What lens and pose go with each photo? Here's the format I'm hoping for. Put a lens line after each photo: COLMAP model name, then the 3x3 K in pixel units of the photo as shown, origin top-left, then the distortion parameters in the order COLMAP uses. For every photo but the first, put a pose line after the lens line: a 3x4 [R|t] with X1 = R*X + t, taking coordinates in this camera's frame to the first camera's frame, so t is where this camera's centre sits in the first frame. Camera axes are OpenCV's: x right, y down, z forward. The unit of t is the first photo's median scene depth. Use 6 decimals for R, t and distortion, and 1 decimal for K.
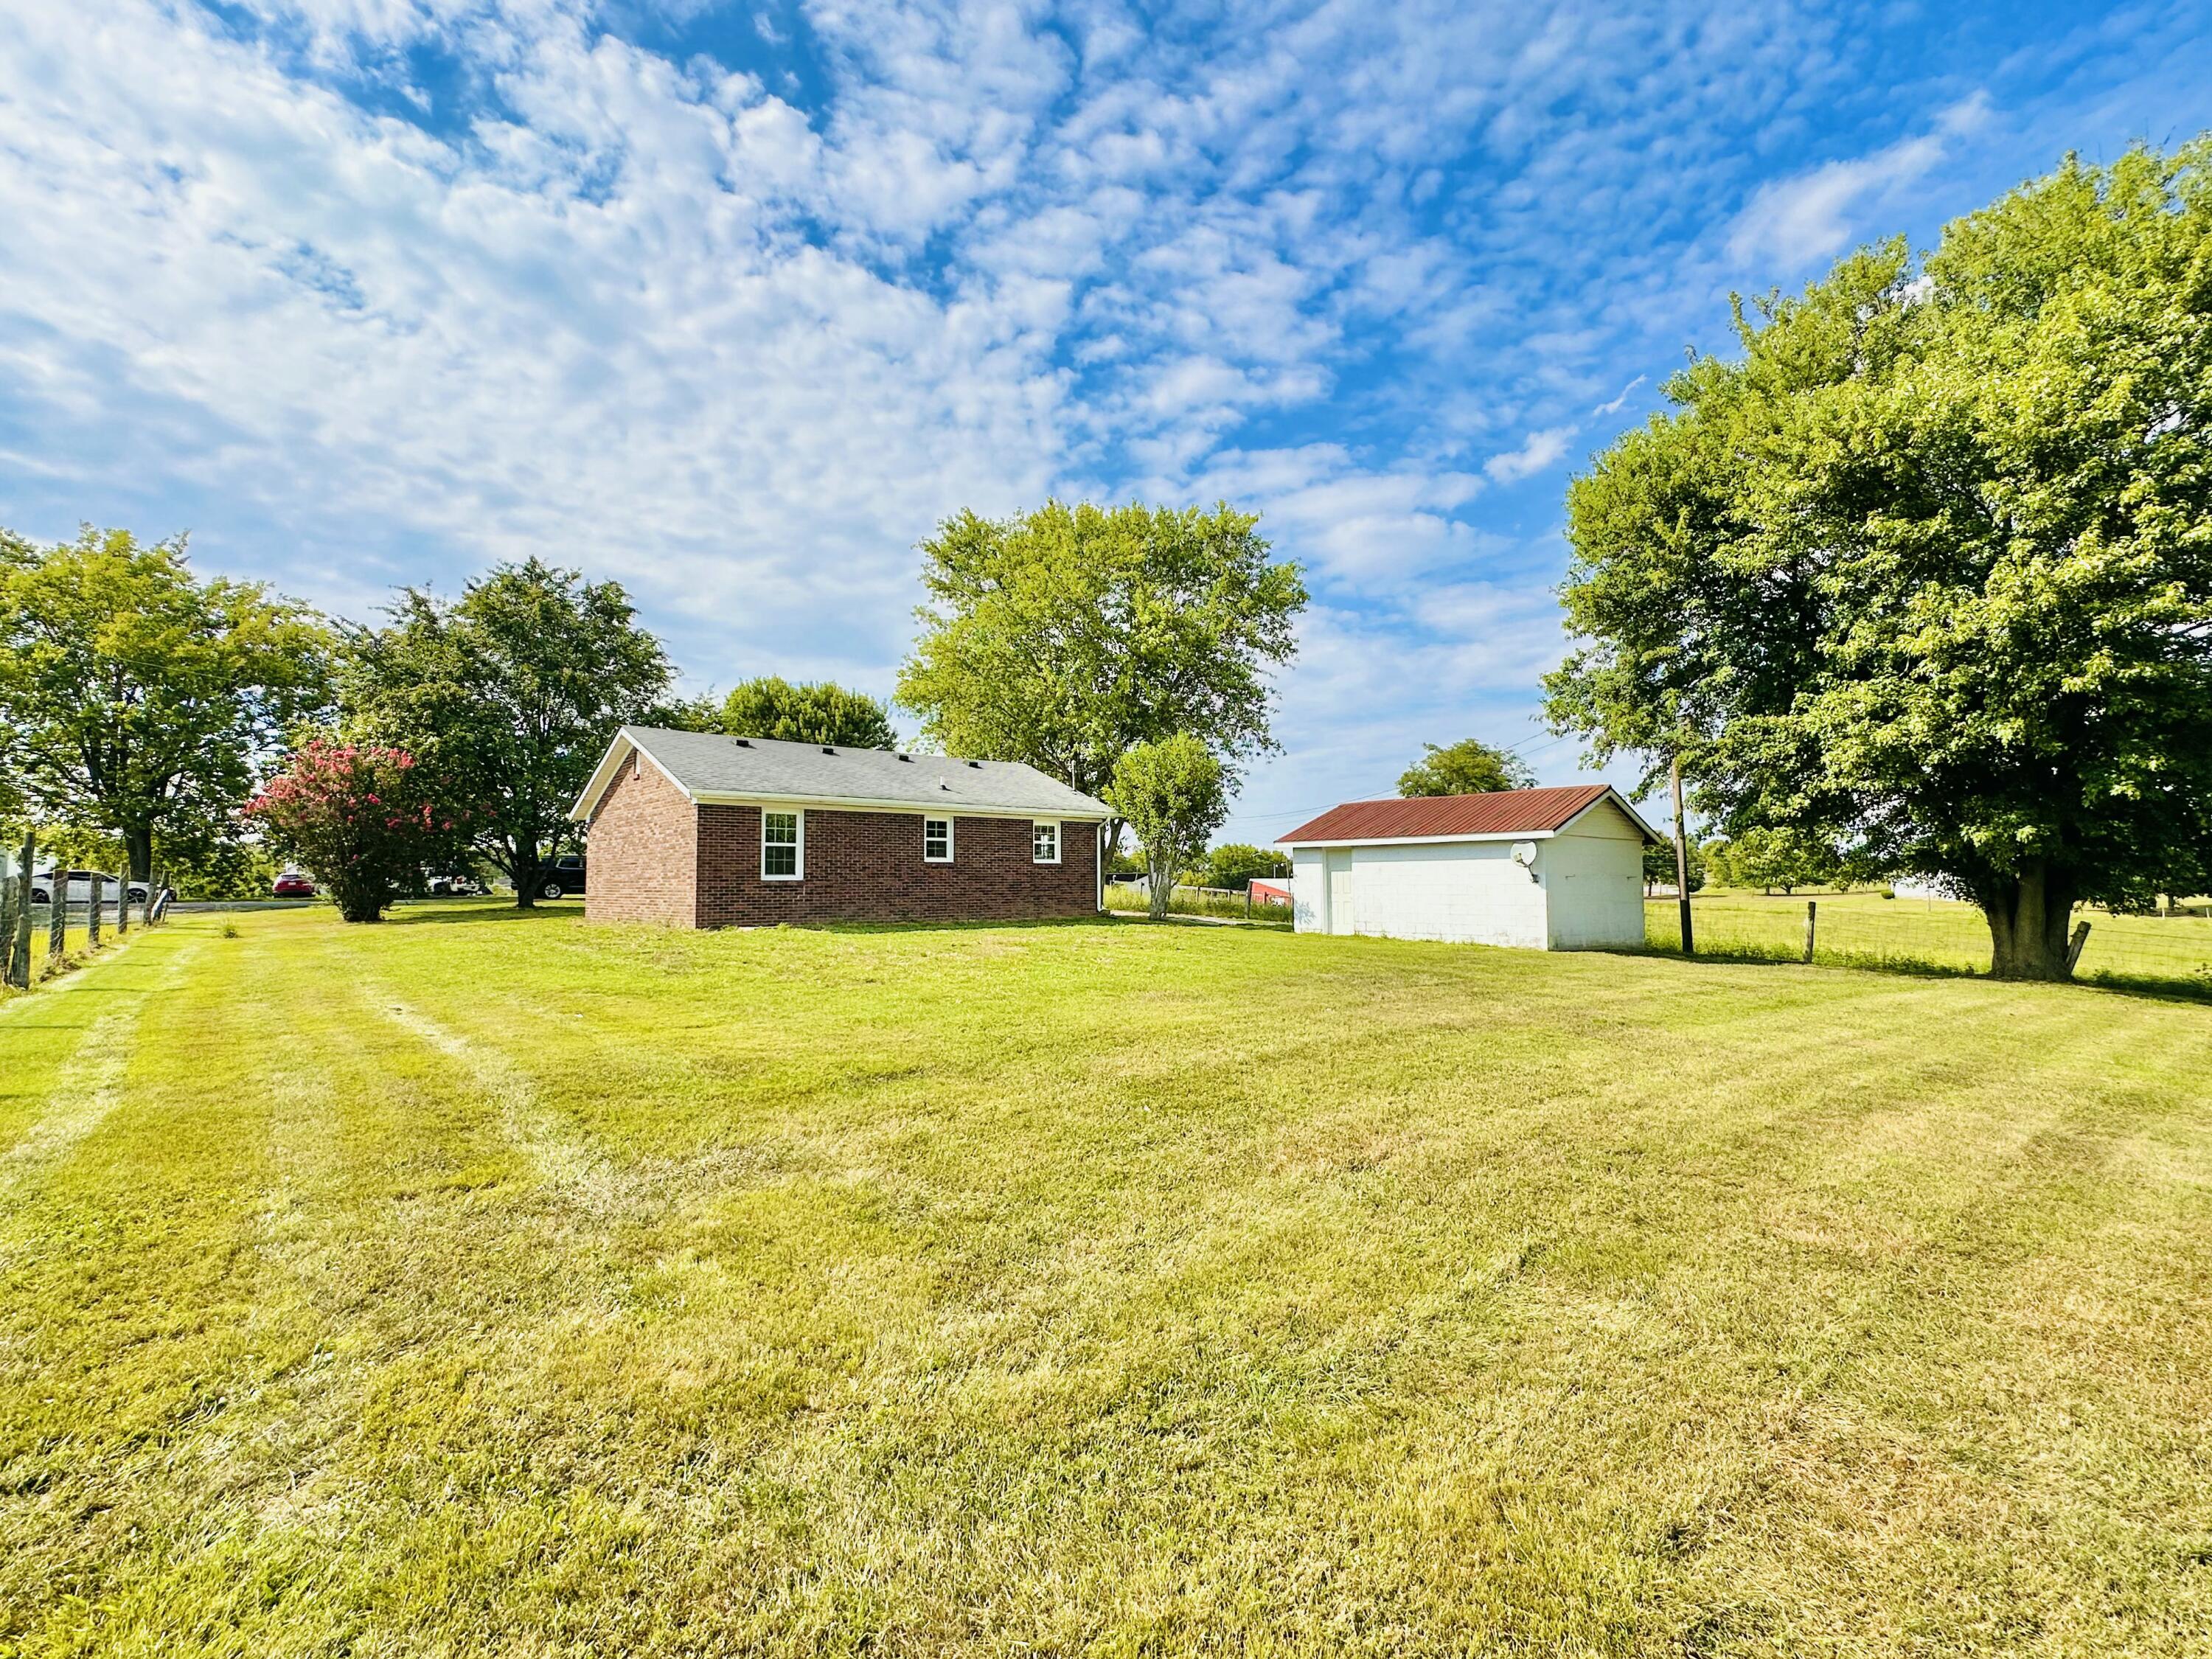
lens RADIAL K [[957.7, 0, 1106.0], [0, 957.7, 829.5], [0, 0, 1]] dist [0.000422, 0.000110]
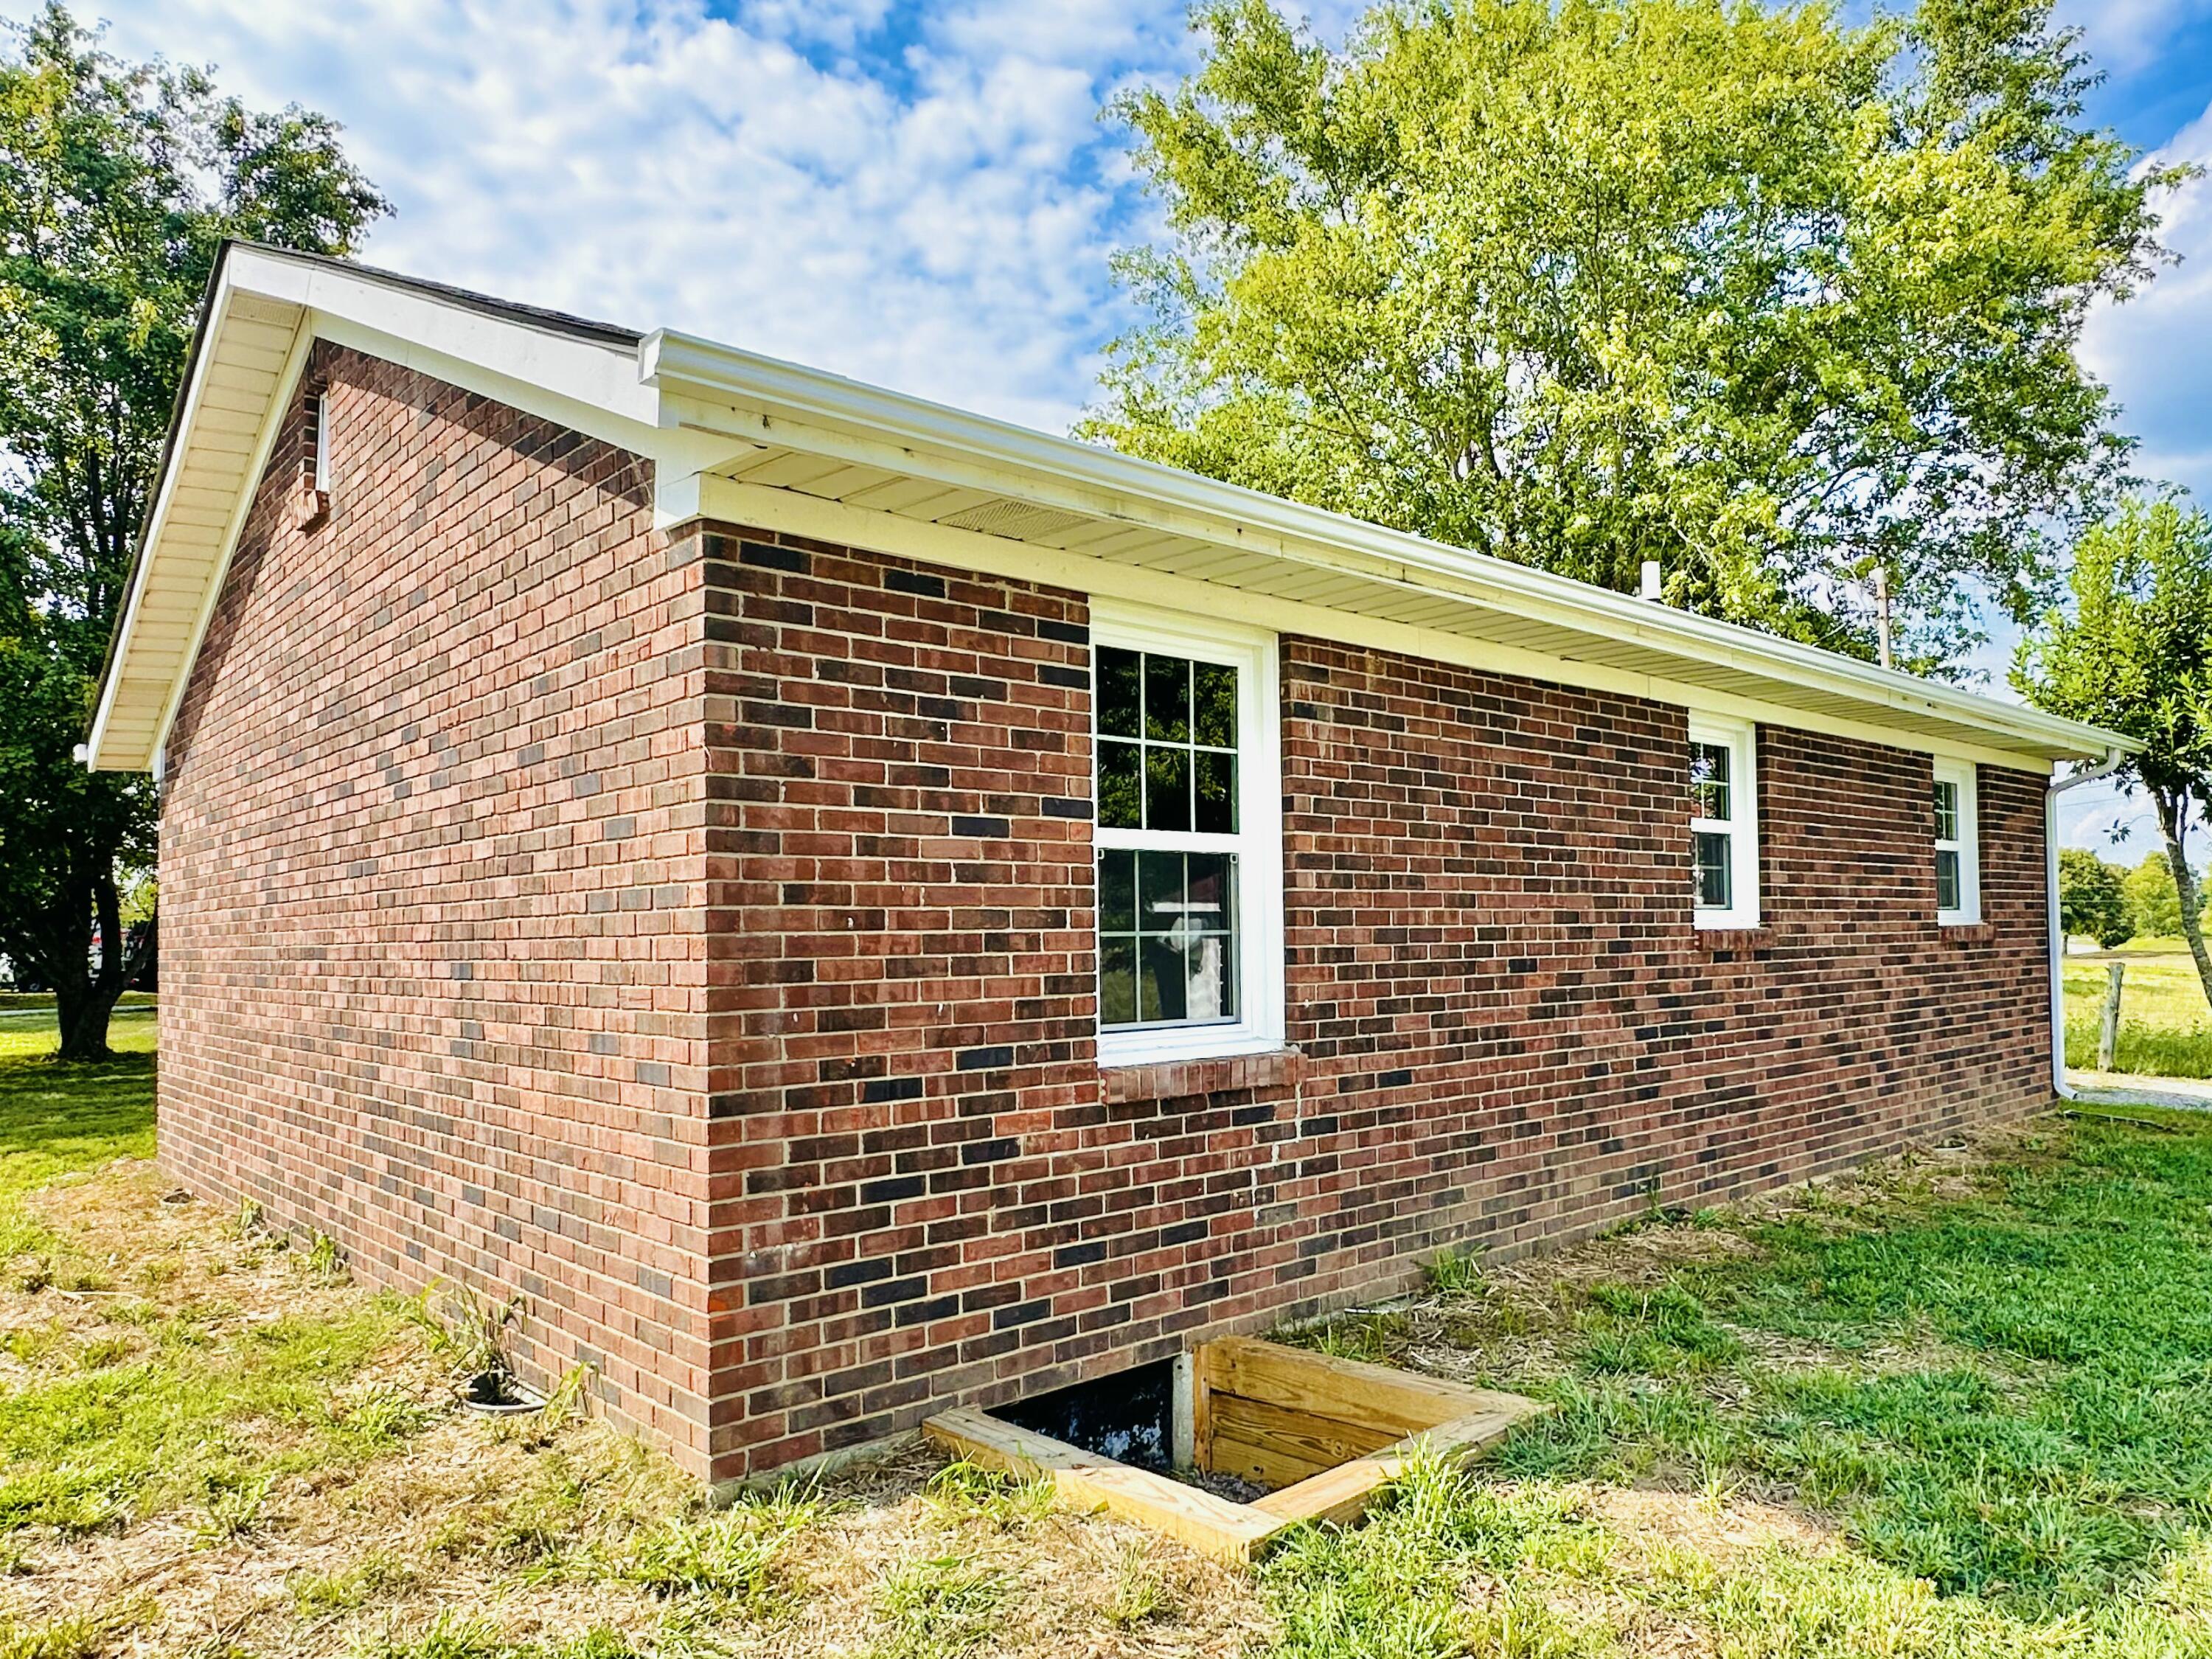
lens RADIAL K [[1243.7, 0, 1106.0], [0, 1243.7, 829.5], [0, 0, 1]] dist [-0.002335, -0.001059]
pose [[0.999674, -0.004924, 0.025041, -0.051654], [0.005568, 0.999654, -0.025709, 0.002837], [-0.024906, 0.025840, 0.999356, 0.114798]]
